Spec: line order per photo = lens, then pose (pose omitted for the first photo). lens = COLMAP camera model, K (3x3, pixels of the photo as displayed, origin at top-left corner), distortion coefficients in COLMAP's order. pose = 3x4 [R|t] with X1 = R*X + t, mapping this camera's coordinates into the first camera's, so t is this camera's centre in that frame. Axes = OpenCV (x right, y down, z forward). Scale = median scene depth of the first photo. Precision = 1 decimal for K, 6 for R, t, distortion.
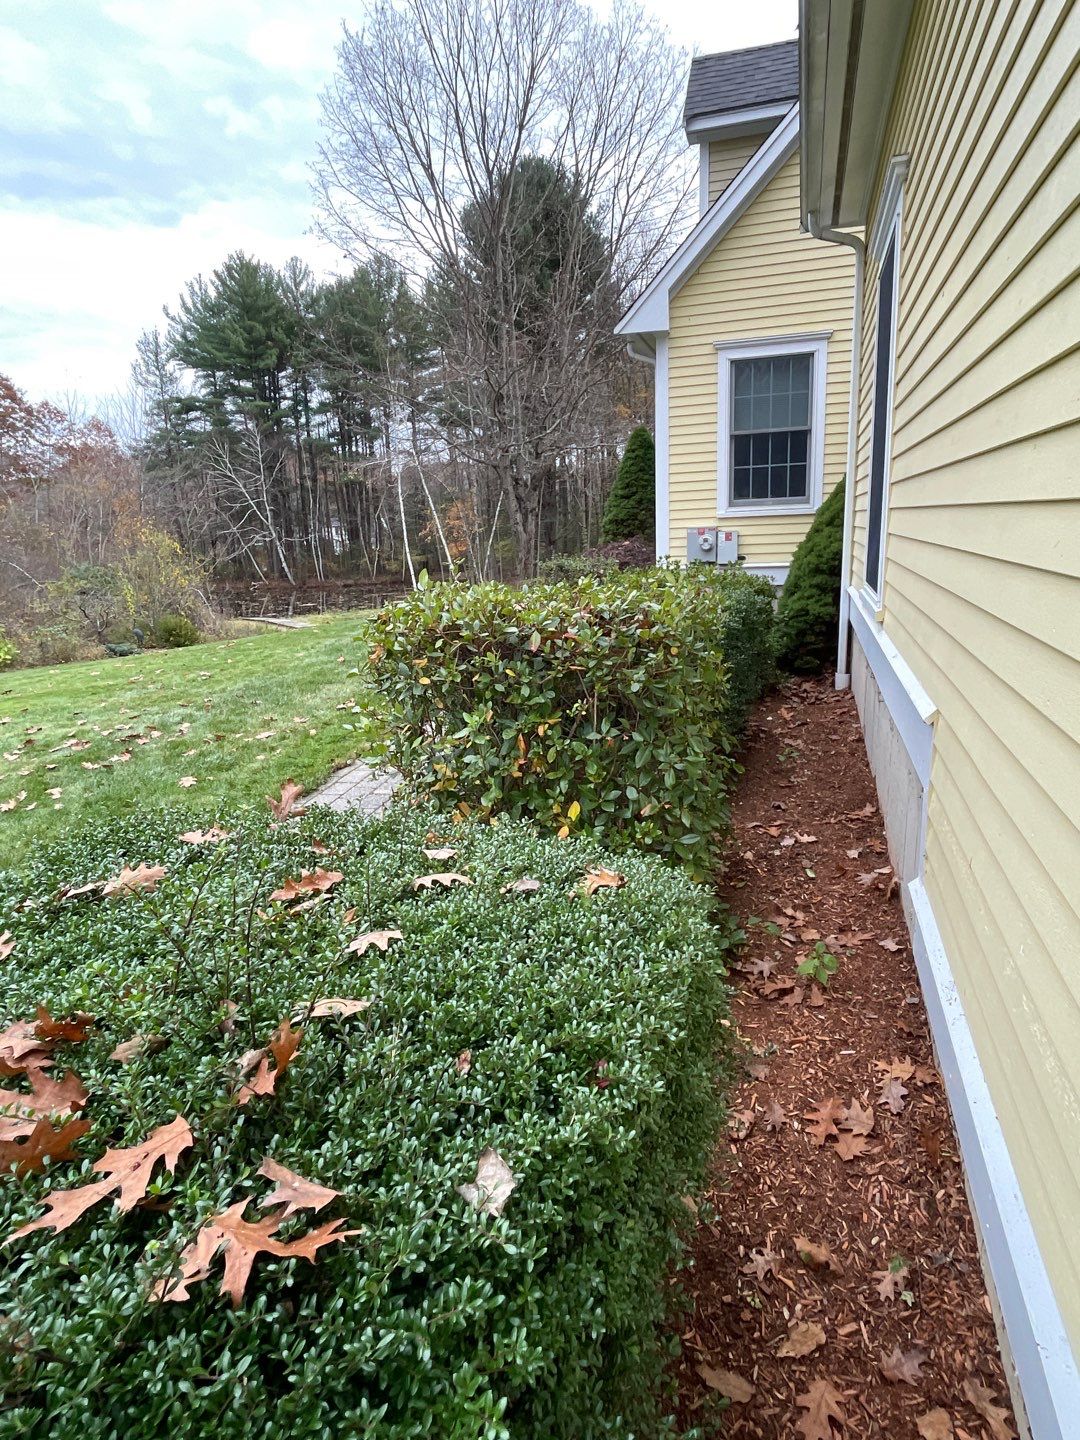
lens RADIAL K [[800.5, 0, 552.6], [0, 800.5, 712.1], [0, 0, 1]] dist [-0.003182, -0.000494]
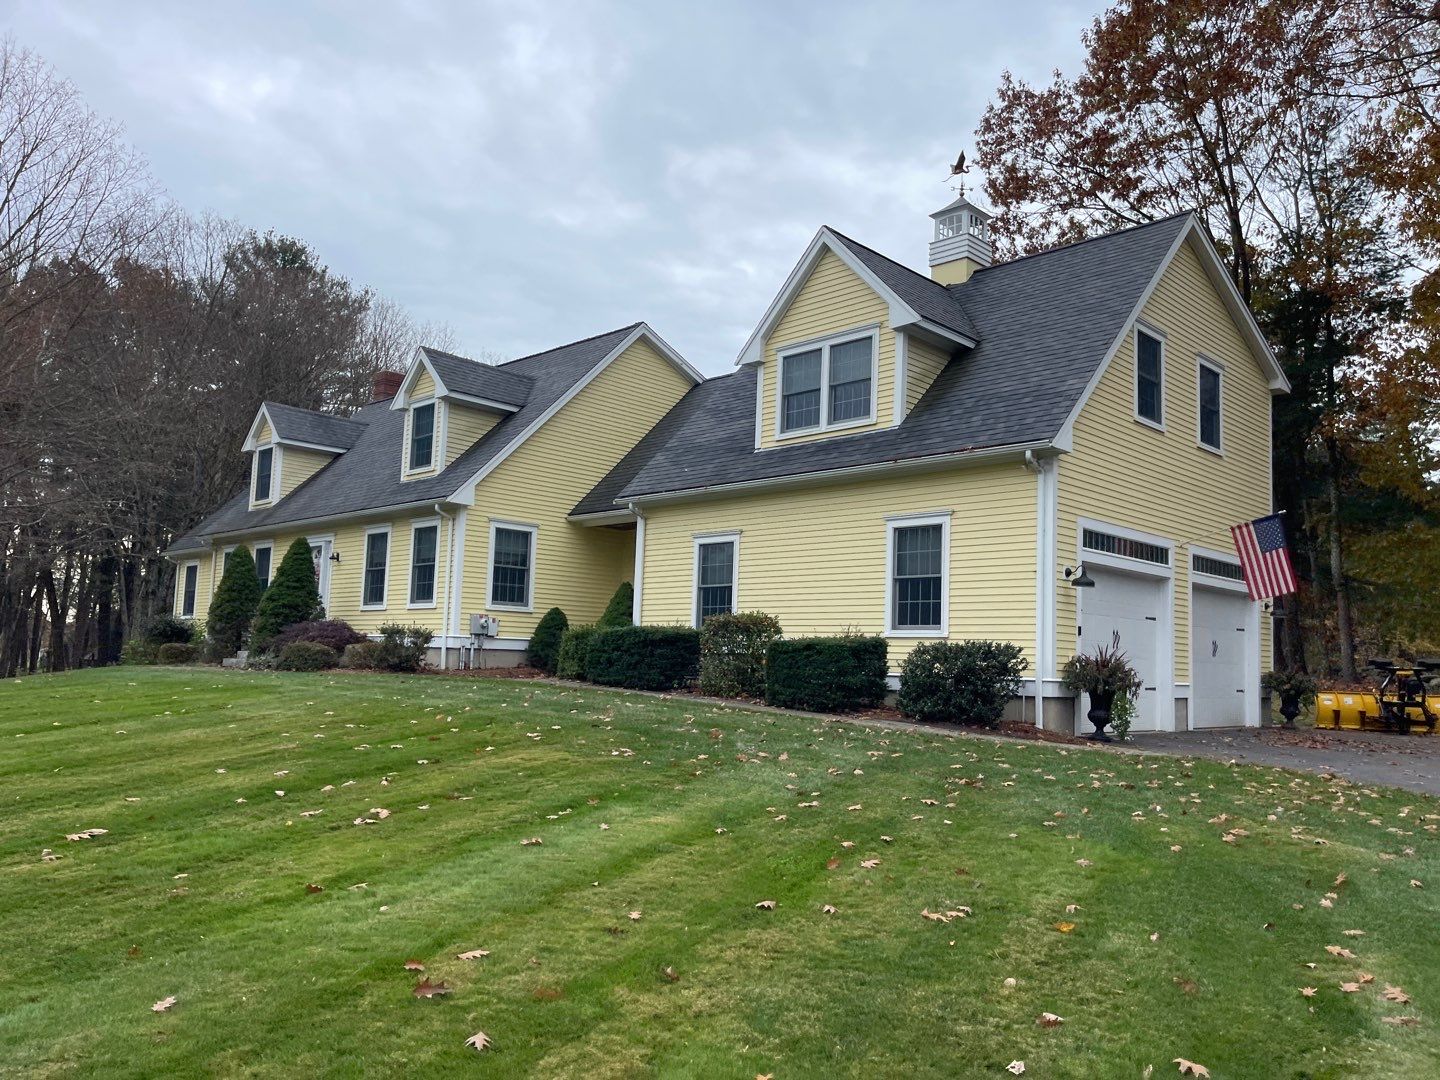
lens RADIAL K [[1088.8, 0, 755.7], [0, 1088.8, 555.0], [0, 0, 1]] dist [0.031297, -0.017950]
pose [[0.438022, 0.148368, 0.886636, -3.764194], [0.159440, 0.957828, -0.239048, 0.688540], [-0.884712, 0.246074, 0.395894, -1.101460]]
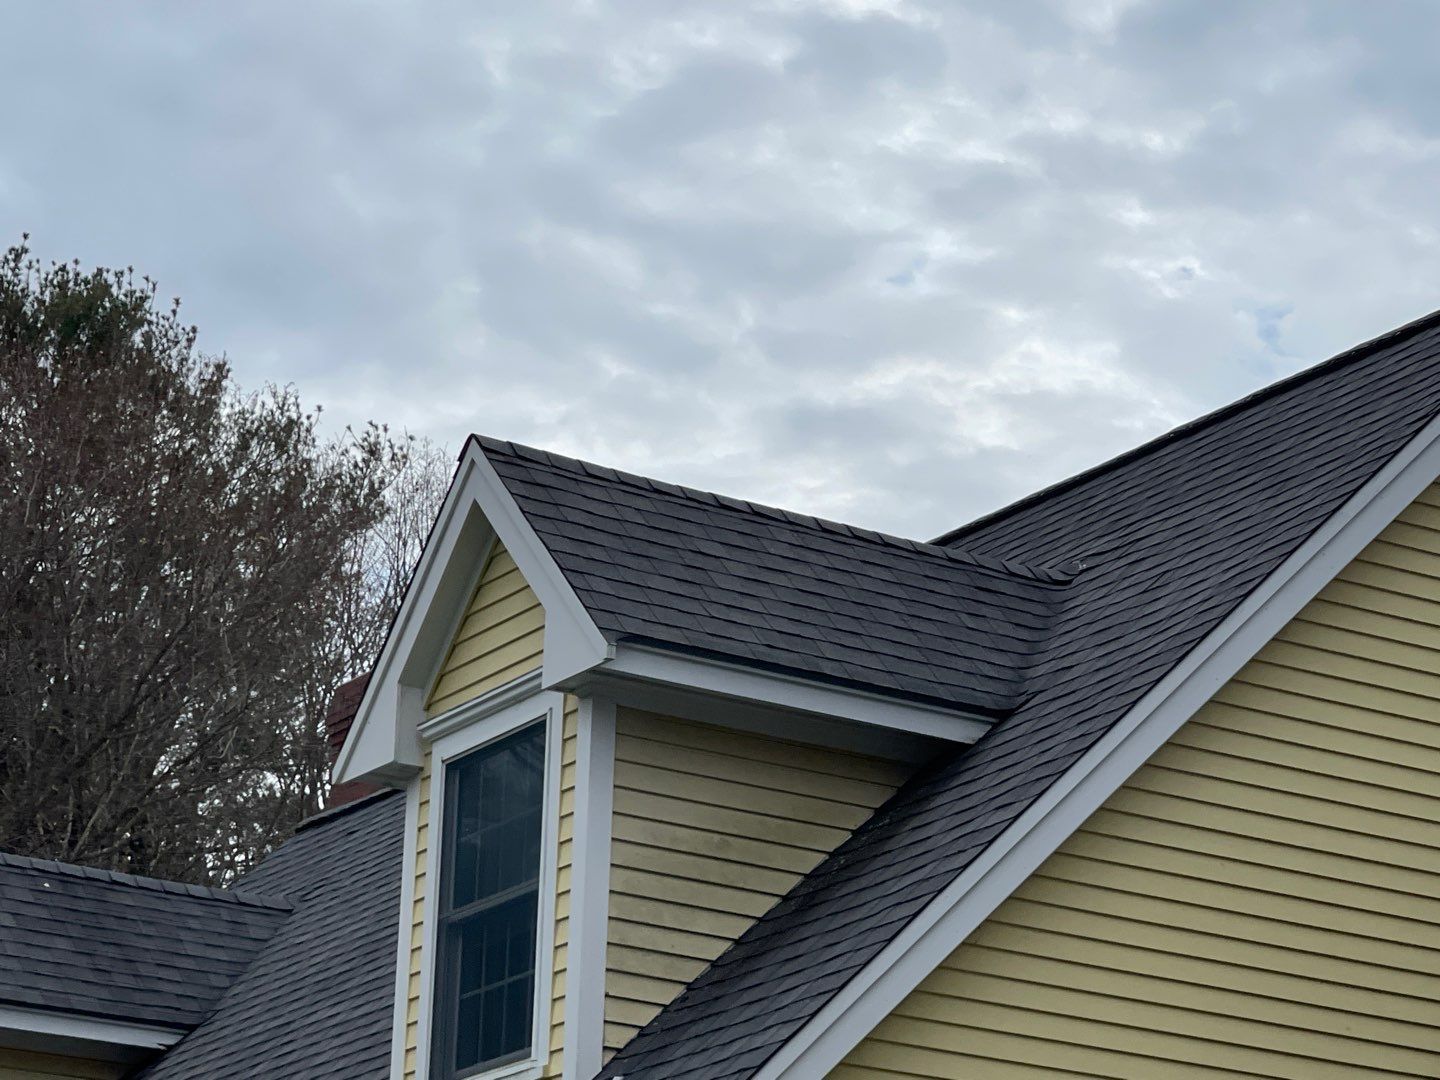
lens RADIAL K [[4387.6, 0, 651.2], [0, 4387.6, 521.7], [0, 0, 1]] dist [0.051542, 0.000000]
pose [[0.676874, 0.293901, 0.674881, -2.431259], [0.104782, 0.869028, -0.483541, 0.210345], [-0.728603, 0.398012, 0.557427, -0.091943]]
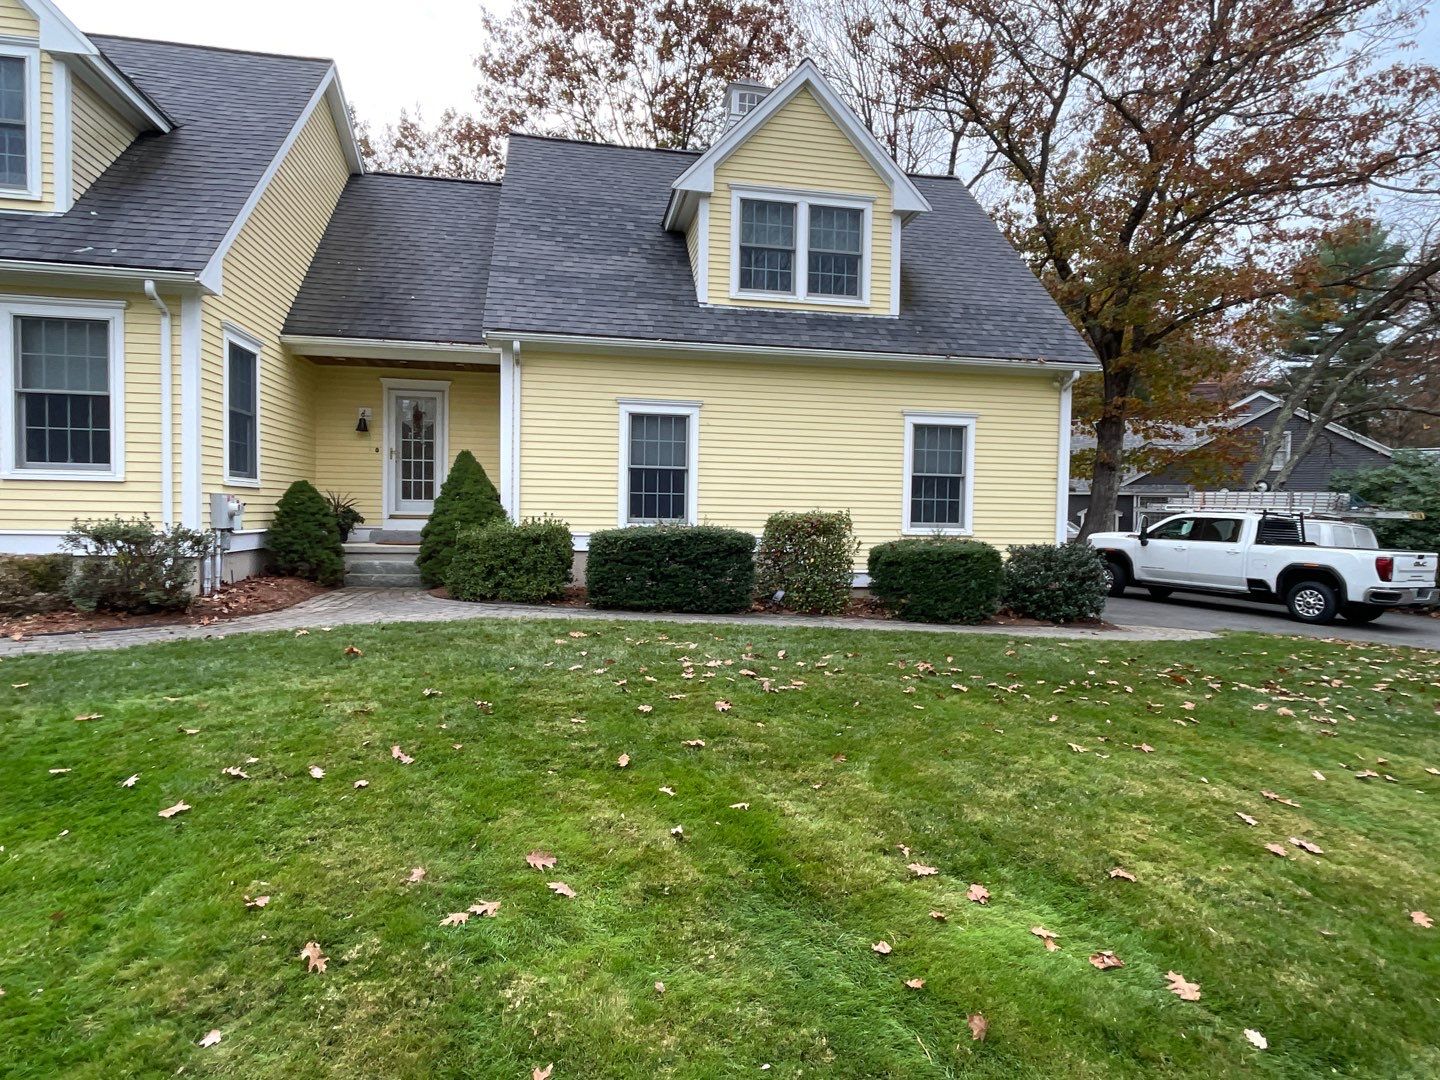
lens RADIAL K [[800.5, 0, 712.3], [0, 800.5, 537.7], [0, 0, 1]] dist [-0.003182, -0.000494]
pose [[-0.463260, 0.007922, 0.886187, -2.176161], [0.204716, 0.973872, 0.098311, -0.349123], [-0.862254, 0.226960, -0.452777, 2.145844]]
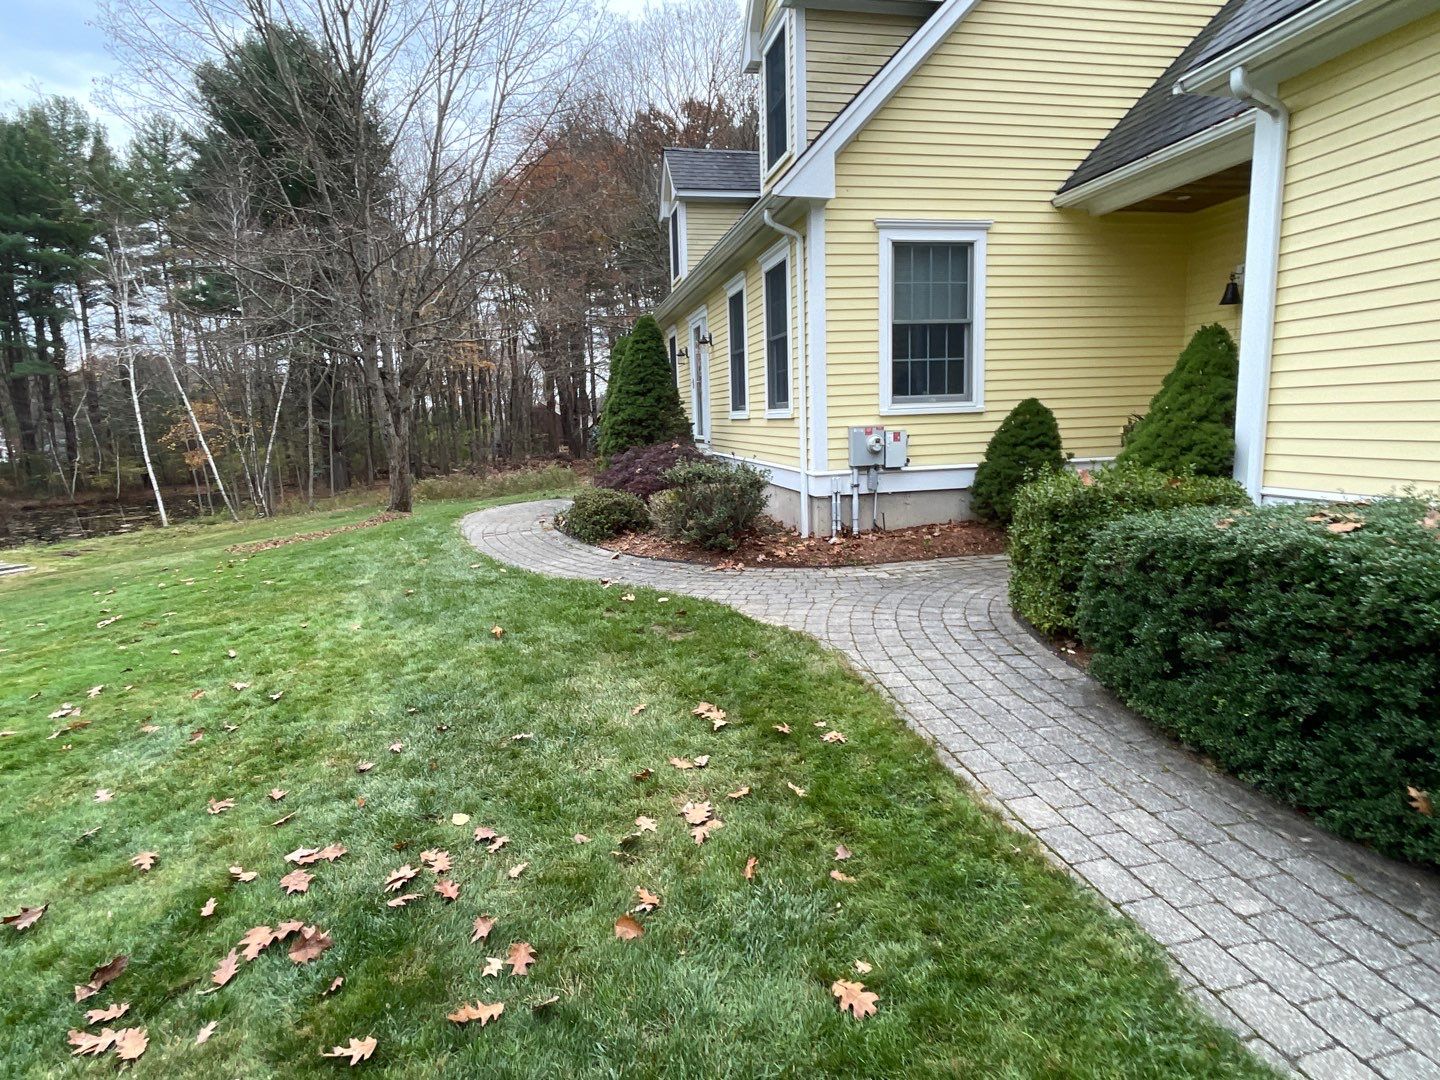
lens RADIAL K [[800.5, 0, 718.9], [0, 800.5, 537.9], [0, 0, 1]] dist [-0.003182, -0.000494]
pose [[0.878773, -0.059618, 0.473501, -0.836129], [0.105917, 0.991787, -0.071696, -0.153751], [-0.465338, 0.113156, 0.877870, 0.758657]]
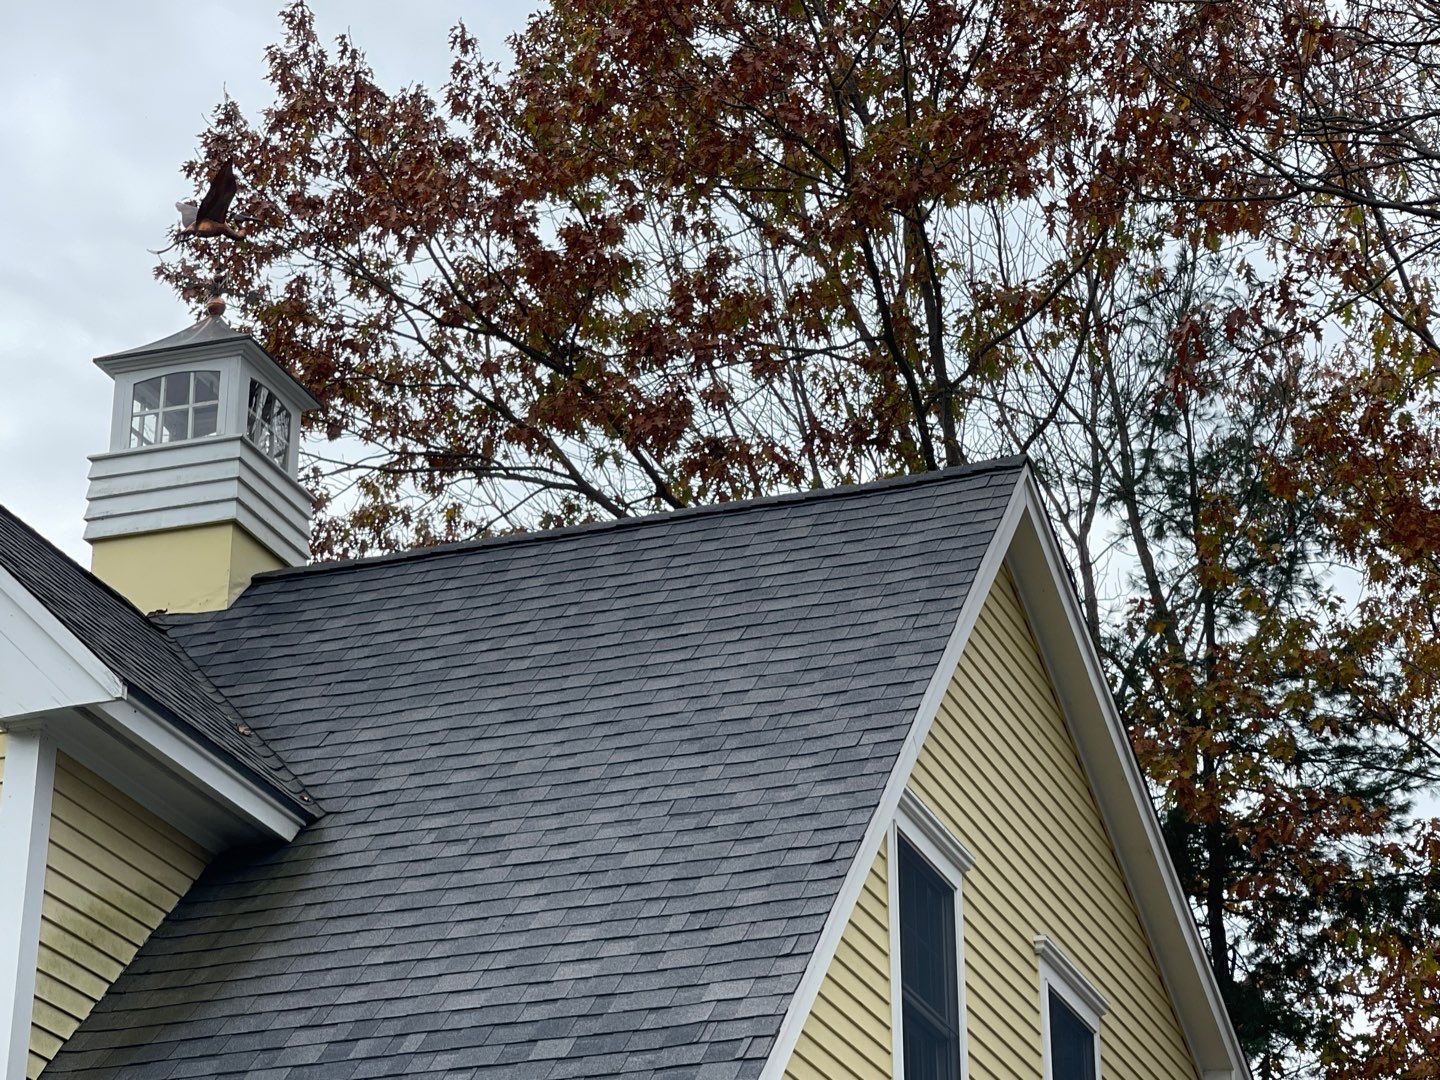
lens RADIAL K [[3580.6, 0, 720.6], [0, 3580.6, 541.2], [0, 0, 1]] dist [0.094077, 0.000000]
pose [[0.041089, 0.438201, 0.897937, -2.982937], [0.225362, 0.871473, -0.435599, 0.397029], [-0.973408, 0.220259, -0.062946, -0.586517]]
